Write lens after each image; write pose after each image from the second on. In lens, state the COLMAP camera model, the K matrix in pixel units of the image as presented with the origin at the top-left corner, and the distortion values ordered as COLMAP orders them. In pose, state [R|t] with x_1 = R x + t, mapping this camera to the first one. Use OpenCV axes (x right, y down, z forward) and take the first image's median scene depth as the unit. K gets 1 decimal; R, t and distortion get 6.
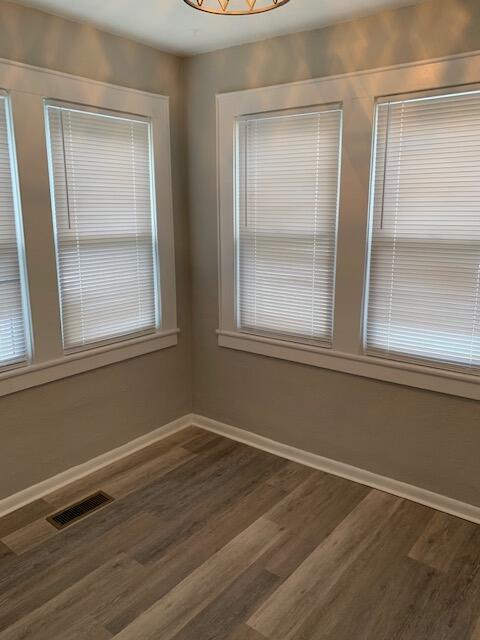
lens RADIAL K [[488.4, 0, 247.4], [0, 488.4, 318.9], [0, 0, 1]] dist [0.051204, -0.069067]
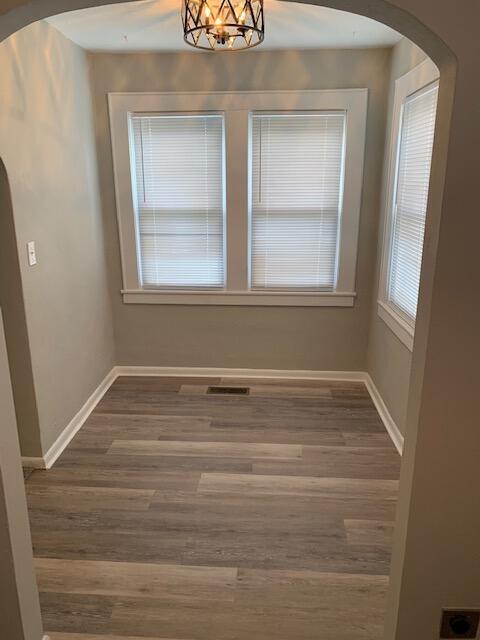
lens RADIAL K [[488.4, 0, 247.4], [0, 488.4, 318.9], [0, 0, 1]] dist [0.051204, -0.069067]
pose [[0.570507, 0.220920, -0.791022, 0.808880], [-0.181040, 0.973279, 0.141250, -0.046801], [0.801091, 0.062623, 0.595258, 0.145108]]
